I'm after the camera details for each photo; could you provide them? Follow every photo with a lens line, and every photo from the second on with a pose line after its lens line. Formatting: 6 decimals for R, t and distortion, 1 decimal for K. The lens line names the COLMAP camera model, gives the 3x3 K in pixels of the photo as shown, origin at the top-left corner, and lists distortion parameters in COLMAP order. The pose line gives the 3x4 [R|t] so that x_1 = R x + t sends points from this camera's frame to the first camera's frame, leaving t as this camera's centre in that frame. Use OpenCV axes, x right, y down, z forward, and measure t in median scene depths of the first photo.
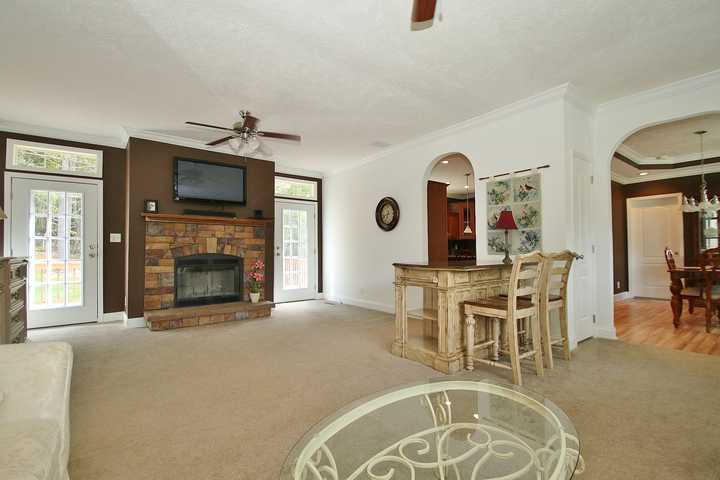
lens RADIAL K [[333.0, 0, 362.0], [0, 333.0, 242.3], [0, 0, 1]] dist [0.032899, -0.025992]
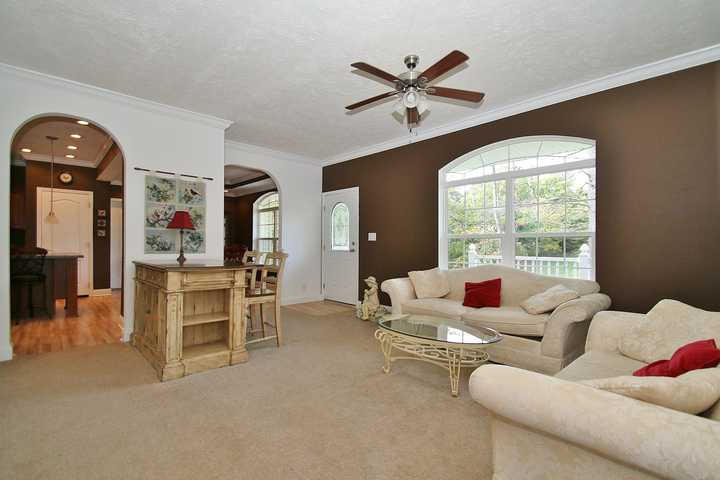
lens RADIAL K [[333.0, 0, 362.0], [0, 333.0, 242.3], [0, 0, 1]] dist [0.032899, -0.025992]
pose [[-0.076008, 0.013452, 0.997016, -0.627815], [-0.030915, 0.999396, -0.015841, 0.001466], [-0.996628, -0.032026, -0.075546, 0.505815]]
